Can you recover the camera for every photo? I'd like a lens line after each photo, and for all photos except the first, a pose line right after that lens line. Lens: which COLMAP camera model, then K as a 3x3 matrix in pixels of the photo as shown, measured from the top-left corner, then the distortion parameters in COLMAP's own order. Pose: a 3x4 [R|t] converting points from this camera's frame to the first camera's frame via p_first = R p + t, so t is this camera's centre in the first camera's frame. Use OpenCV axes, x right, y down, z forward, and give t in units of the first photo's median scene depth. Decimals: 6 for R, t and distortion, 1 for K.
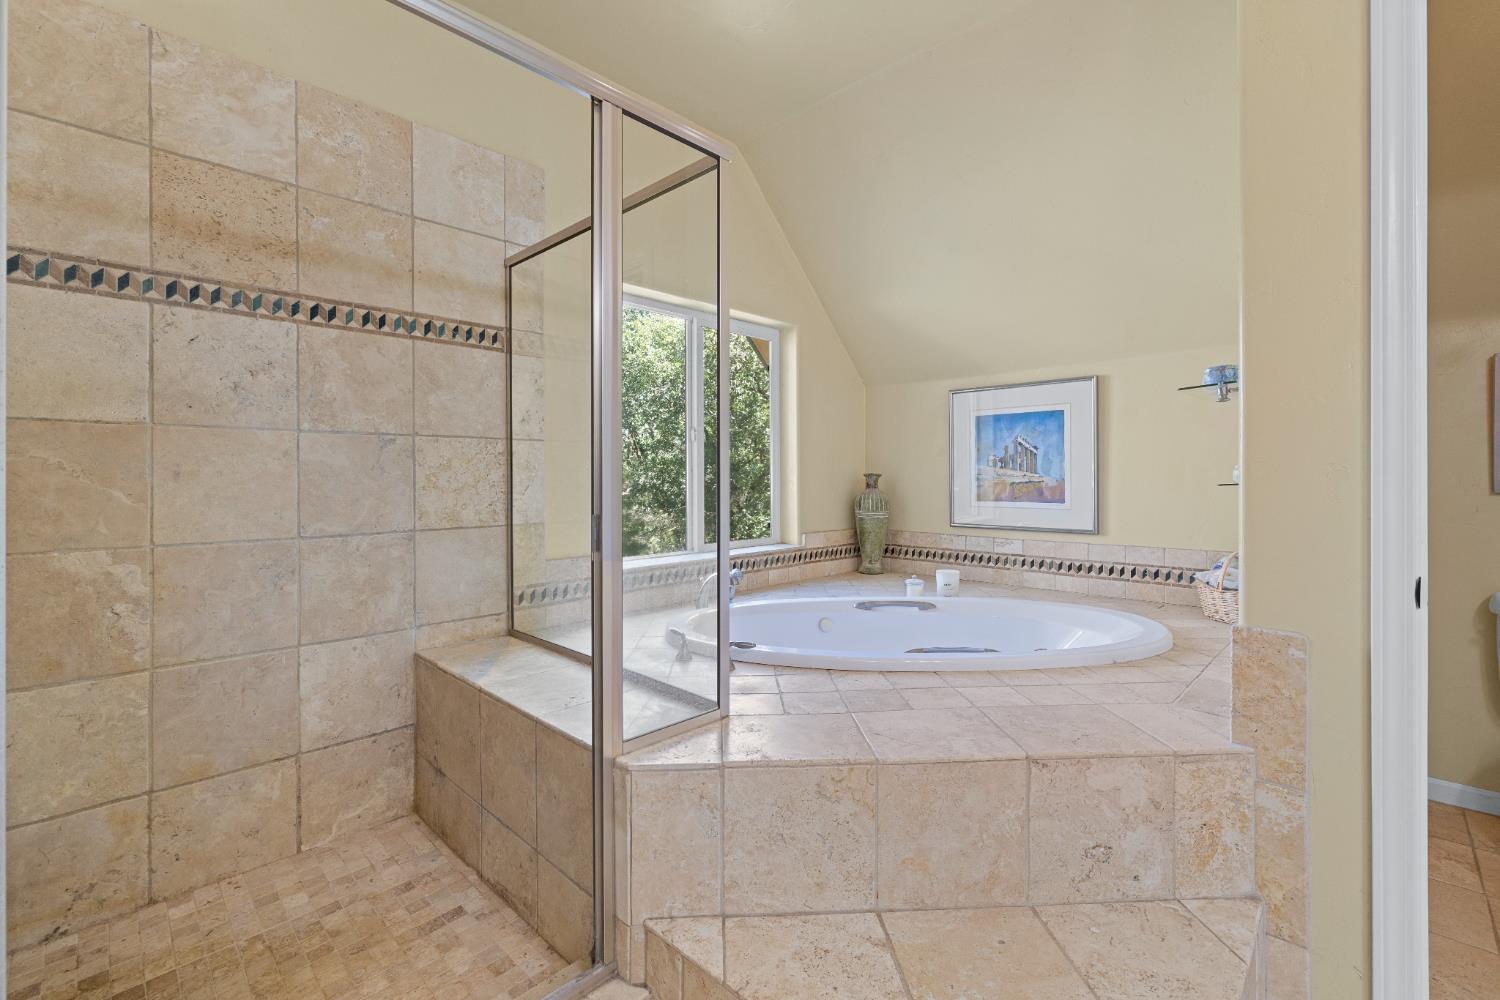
lens RADIAL K [[645.3, 0, 751.4], [0, 645.3, 481.8], [0, 0, 1]] dist [-0.001799, 0.001451]
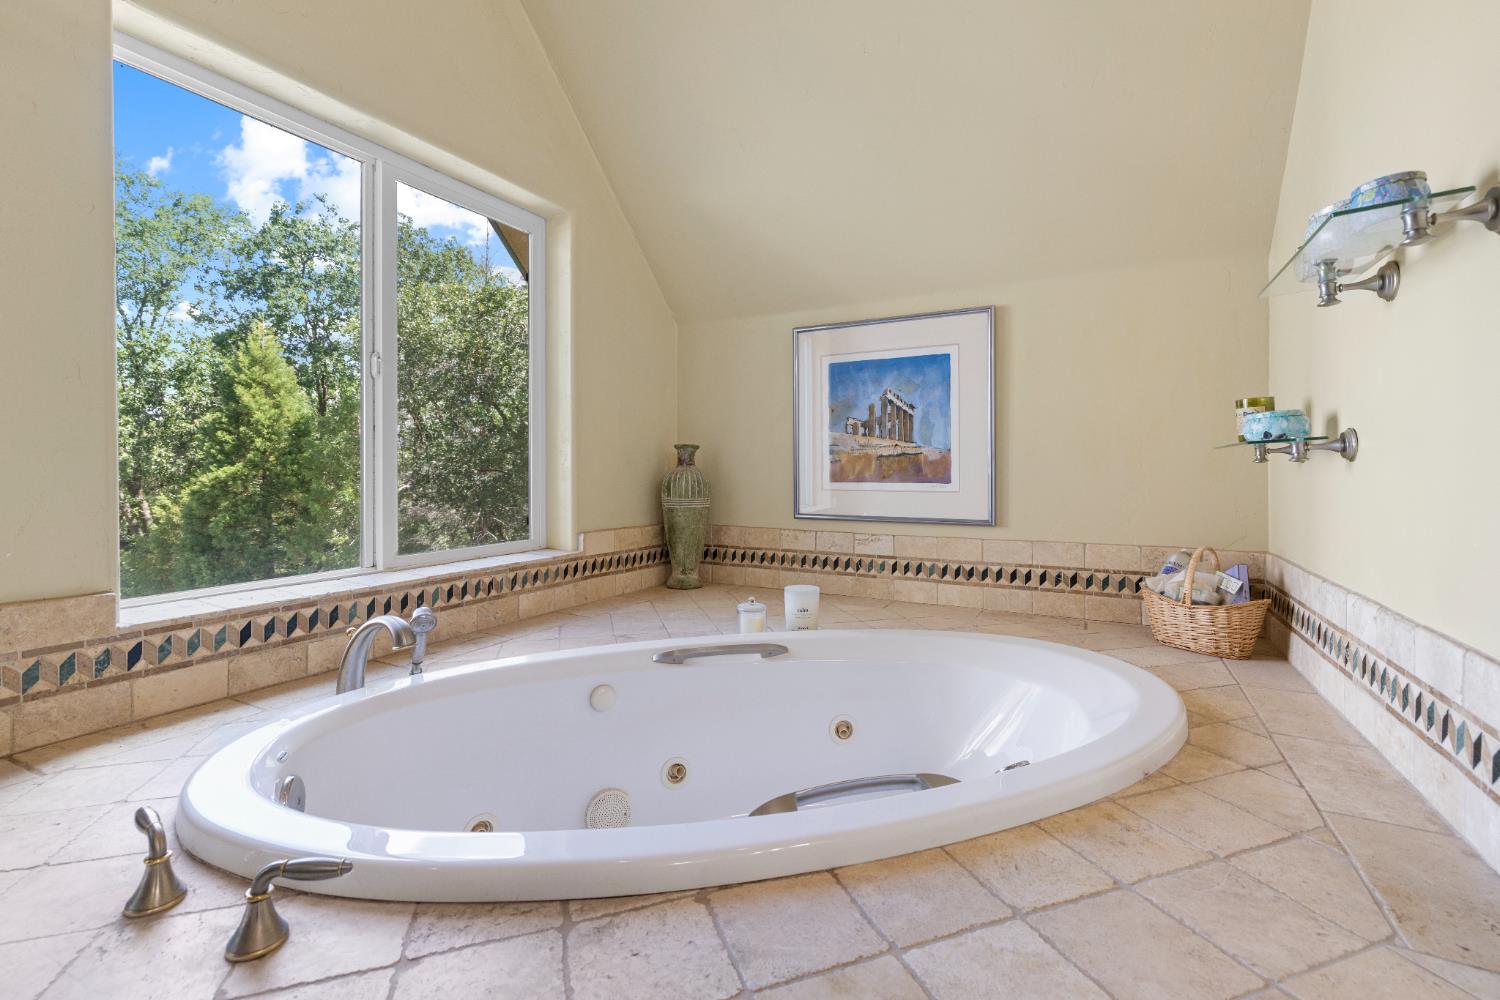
lens RADIAL K [[645.3, 0, 751.6], [0, 645.3, 470.7], [0, 0, 1]] dist [-0.001799, 0.001451]
pose [[0.960319, 0.004235, 0.278871, 0.070468], [-0.002261, 0.999970, -0.007402, 0.024383], [-0.278894, 0.006478, 0.960300, 0.364044]]
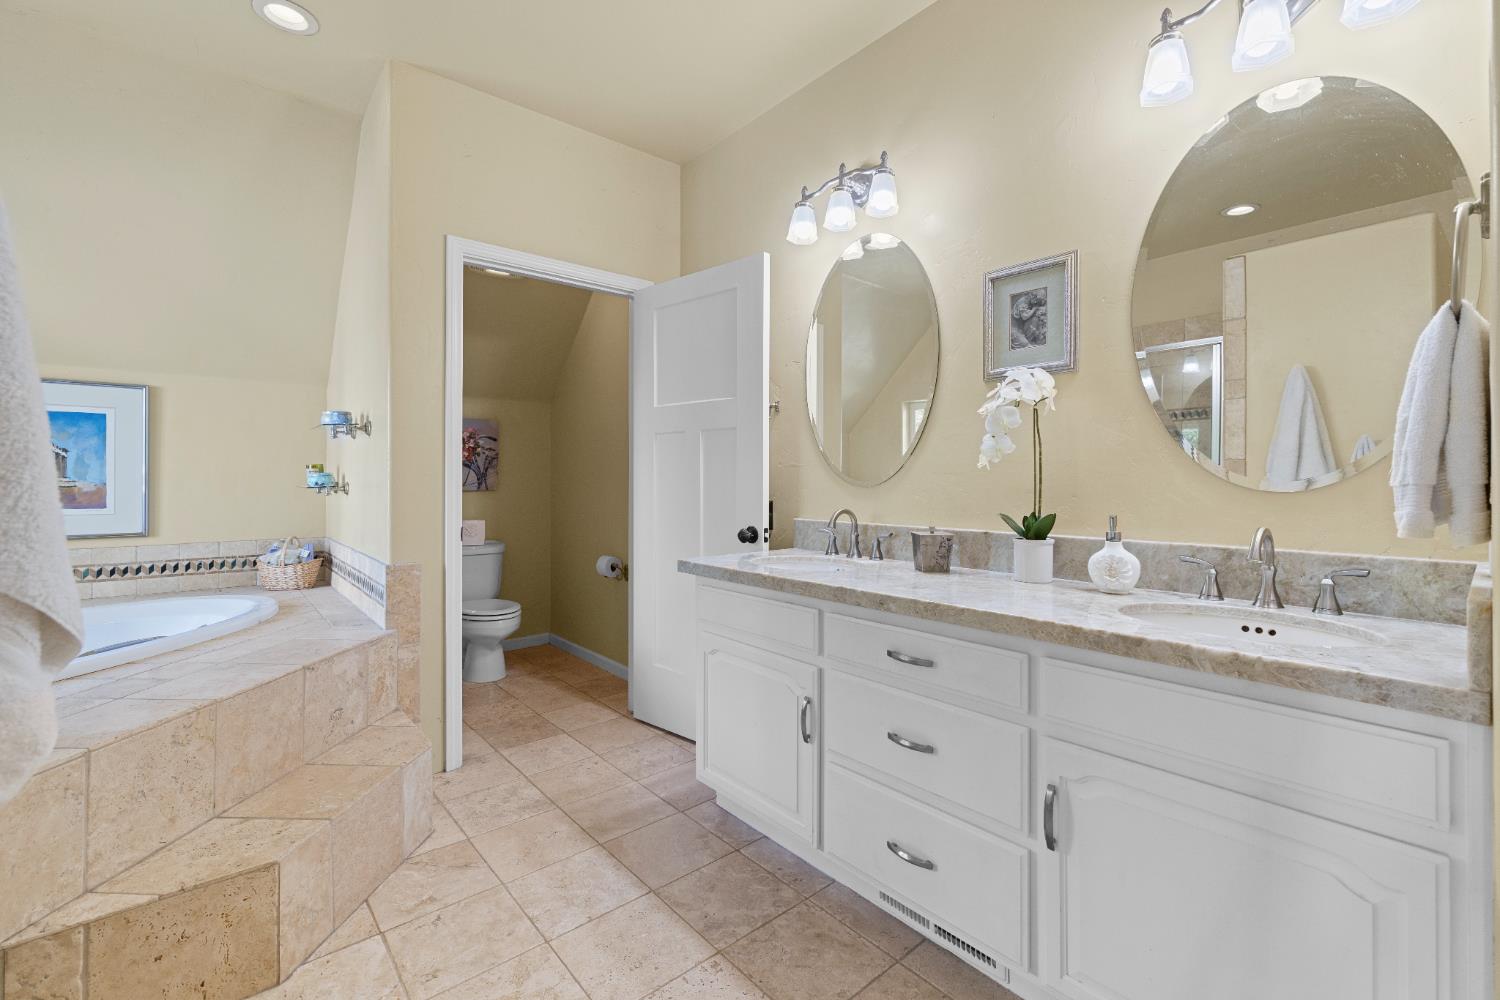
lens RADIAL K [[645.3, 0, 765.1], [0, 645.3, 476.2], [0, 0, 1]] dist [-0.001799, 0.001451]
pose [[0.075001, 0.011930, 0.997112, -0.420026], [0.004050, 0.999917, -0.012268, 0.000361], [-0.997175, 0.004958, 0.074947, -0.083059]]
